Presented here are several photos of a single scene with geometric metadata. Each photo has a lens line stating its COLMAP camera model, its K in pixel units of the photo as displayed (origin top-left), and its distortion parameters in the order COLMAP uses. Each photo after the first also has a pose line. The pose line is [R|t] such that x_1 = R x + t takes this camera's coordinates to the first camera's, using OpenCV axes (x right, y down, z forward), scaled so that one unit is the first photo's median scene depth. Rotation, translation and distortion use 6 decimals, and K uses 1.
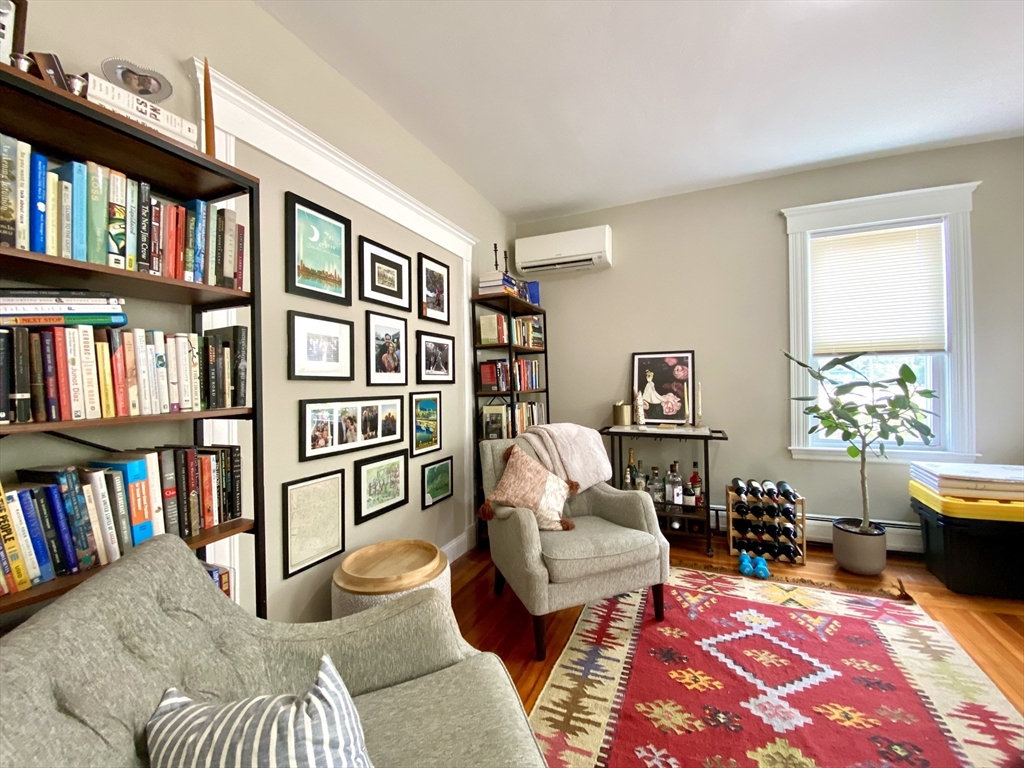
lens RADIAL K [[411.0, 0, 512.0], [0, 411.0, 384.0], [0, 0, 1]] dist [-0.000228, -0.013423]
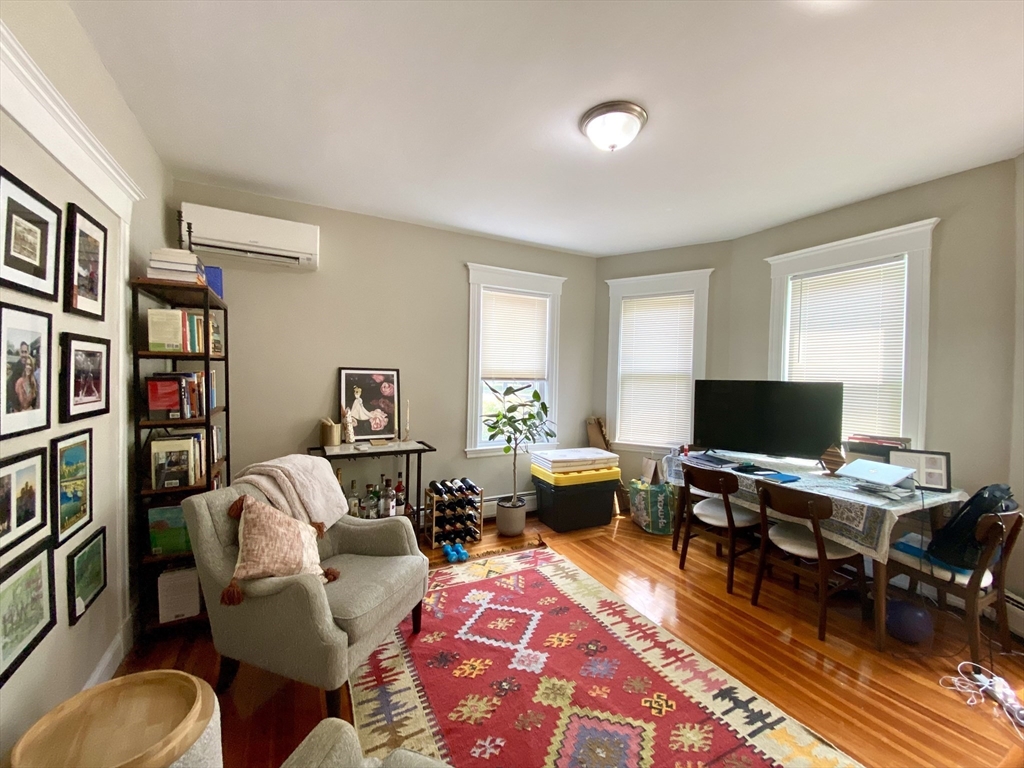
lens RADIAL K [[415.3, 0, 512.0], [0, 415.3, 384.0], [0, 0, 1]] dist [0.030197, -0.027095]
pose [[0.615382, 0.008745, 0.788181, -0.318832], [-0.032437, 0.999372, 0.014237, -0.090858], [-0.787561, -0.034327, 0.615279, 0.124025]]
